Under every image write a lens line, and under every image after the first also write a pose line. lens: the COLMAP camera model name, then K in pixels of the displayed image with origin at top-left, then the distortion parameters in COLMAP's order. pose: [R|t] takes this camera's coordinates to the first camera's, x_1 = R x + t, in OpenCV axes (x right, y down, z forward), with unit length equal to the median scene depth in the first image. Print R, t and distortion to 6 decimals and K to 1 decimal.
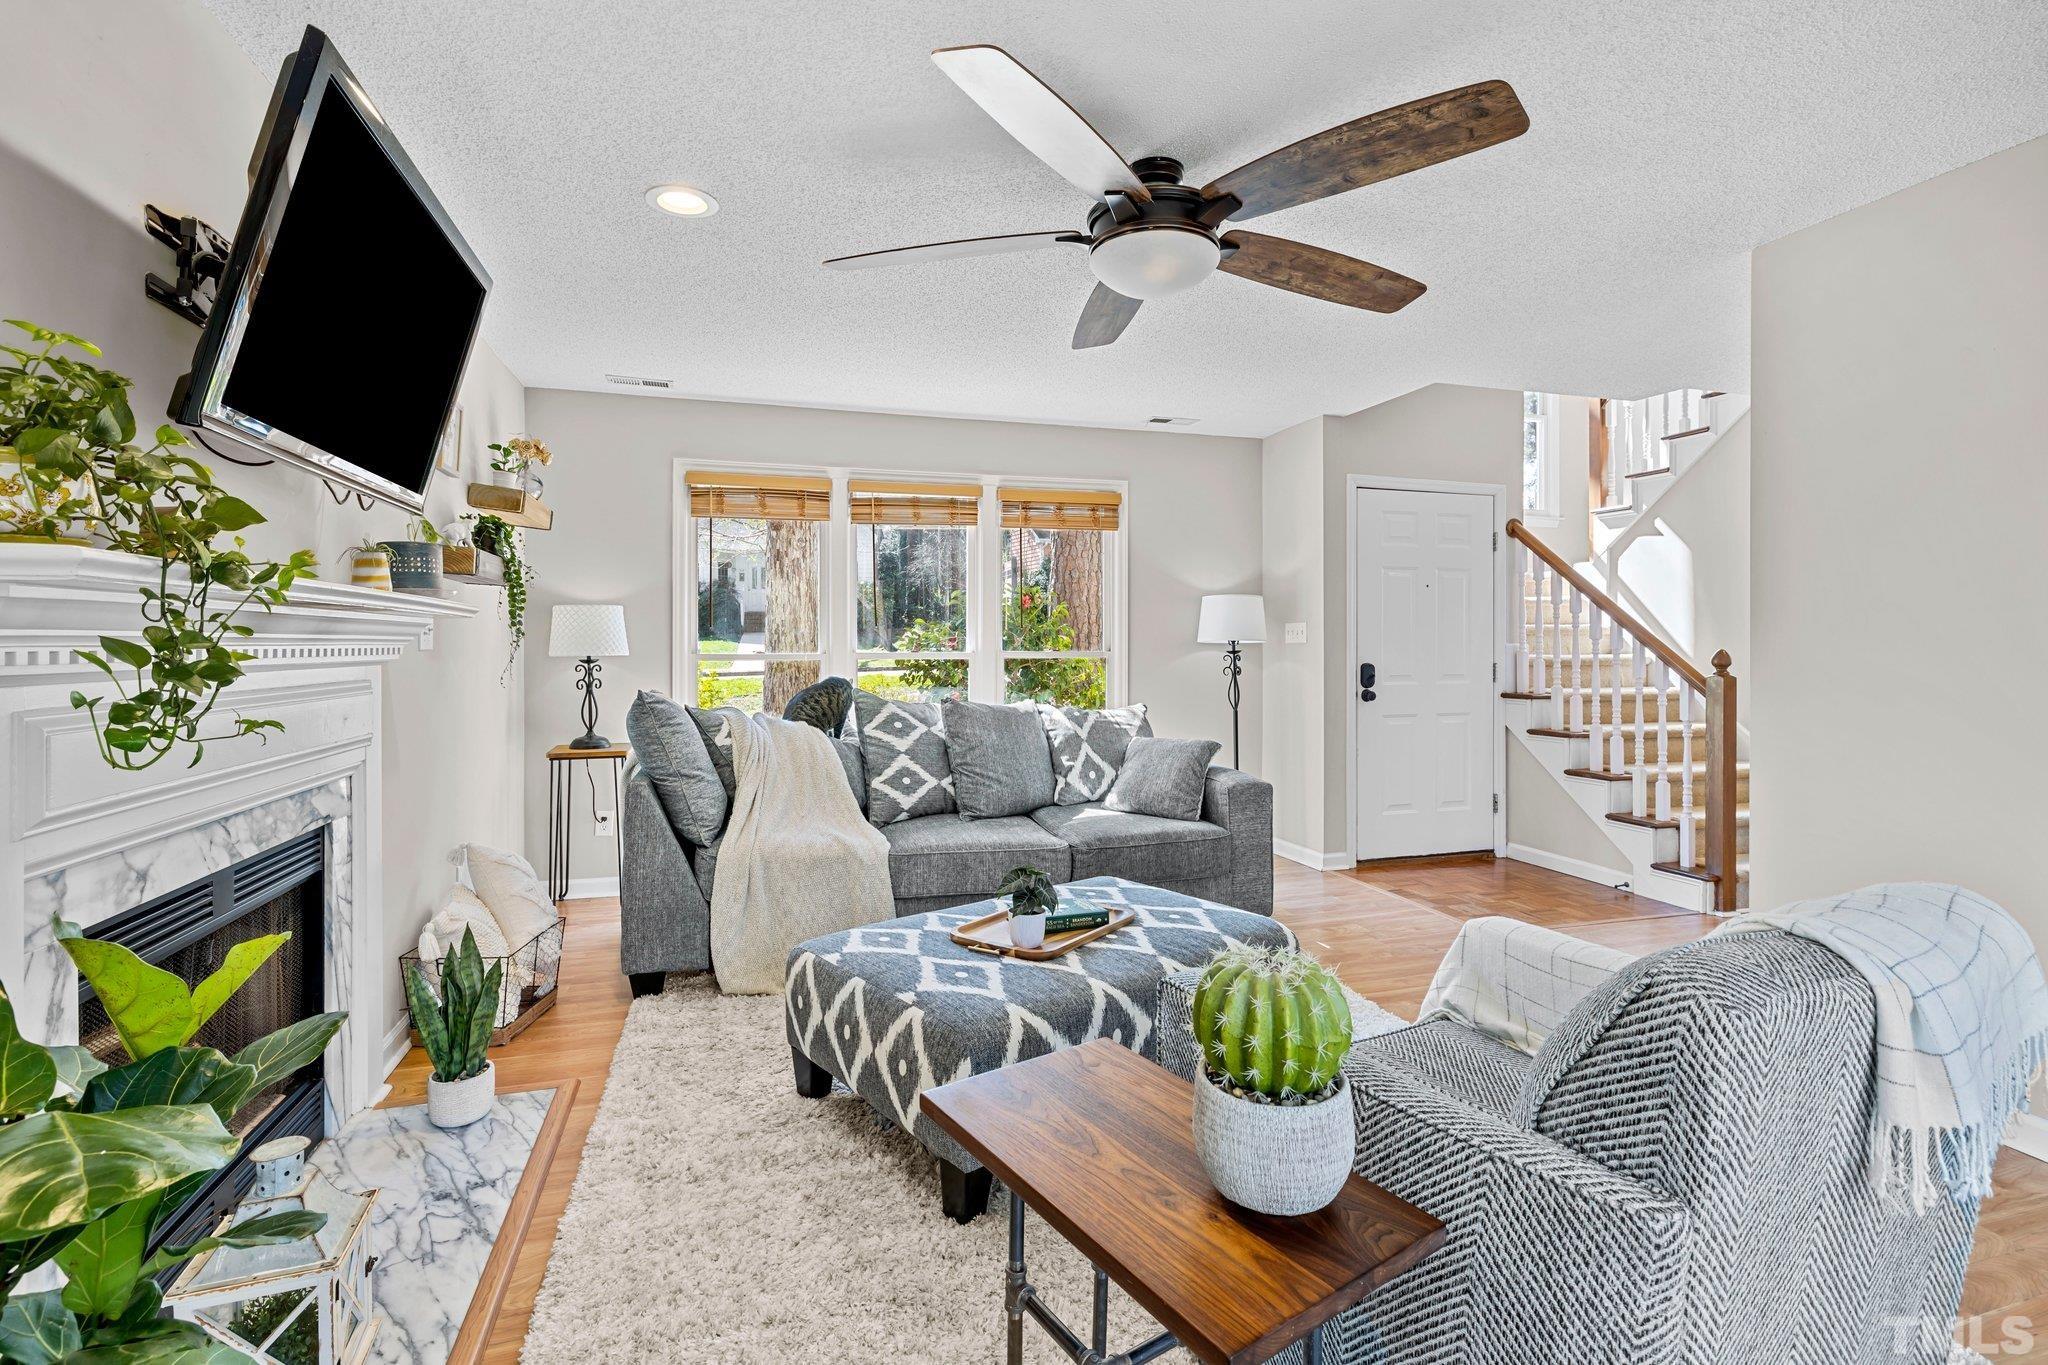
lens RADIAL K [[933.9, 0, 1029.2], [0, 933.9, 646.2], [0, 0, 1]] dist [-0.001431, -0.000066]
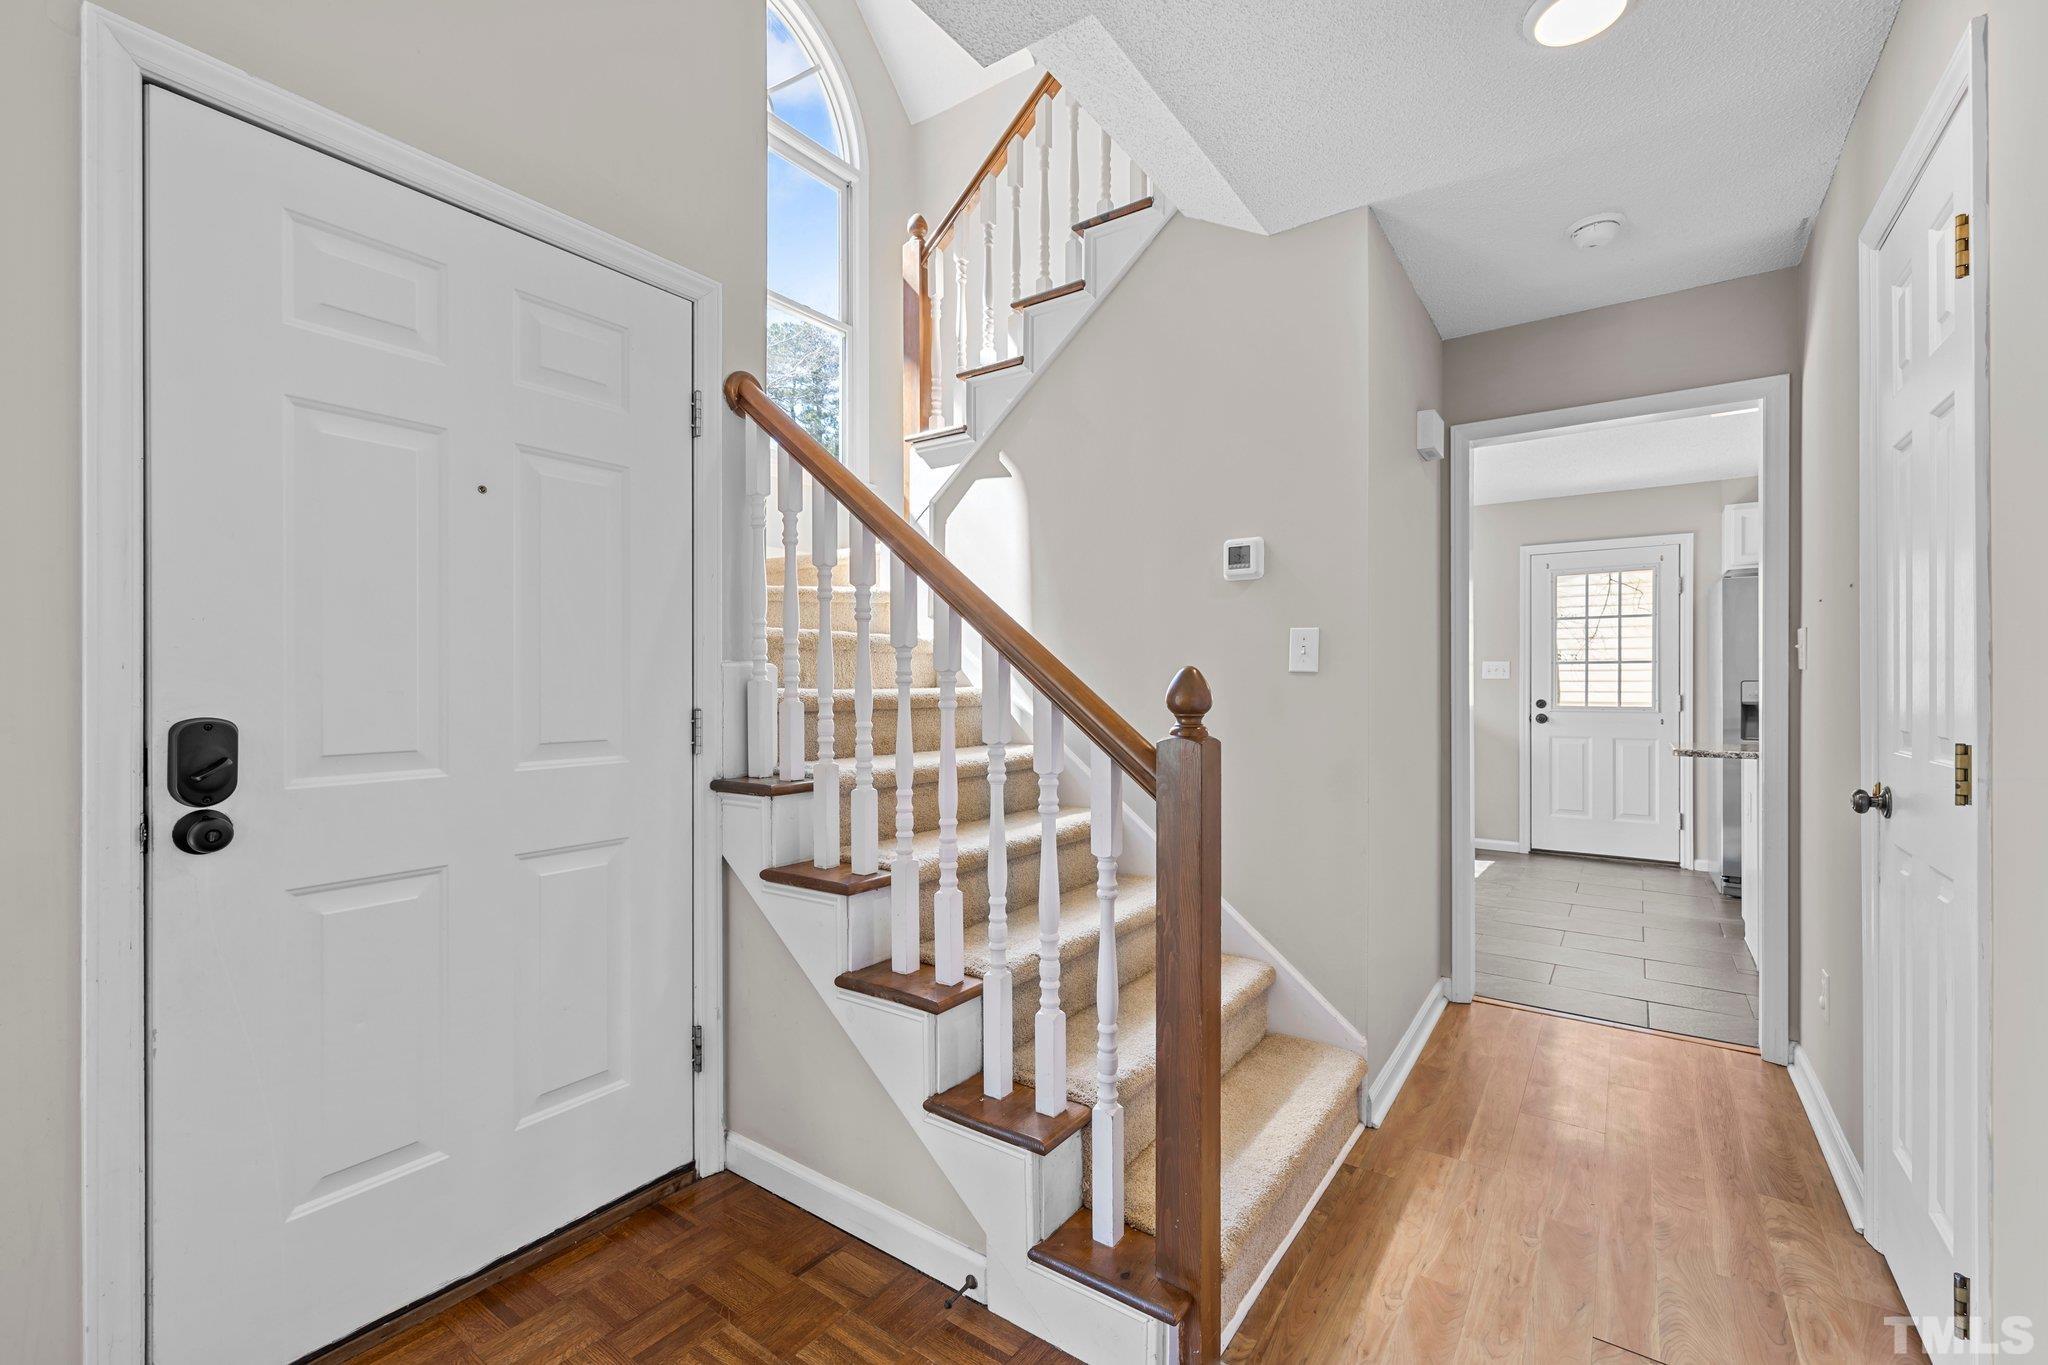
lens RADIAL K [[874.2, 0, 1024.0], [0, 874.2, 682.5], [0, 0, 1]] dist [0.002328, -0.000015]
pose [[0.791384, -0.000794, 0.611318, 0.384519], [0.002639, 0.999994, -0.002118, 0.008029], [-0.611313, 0.003290, 0.791382, 0.617210]]
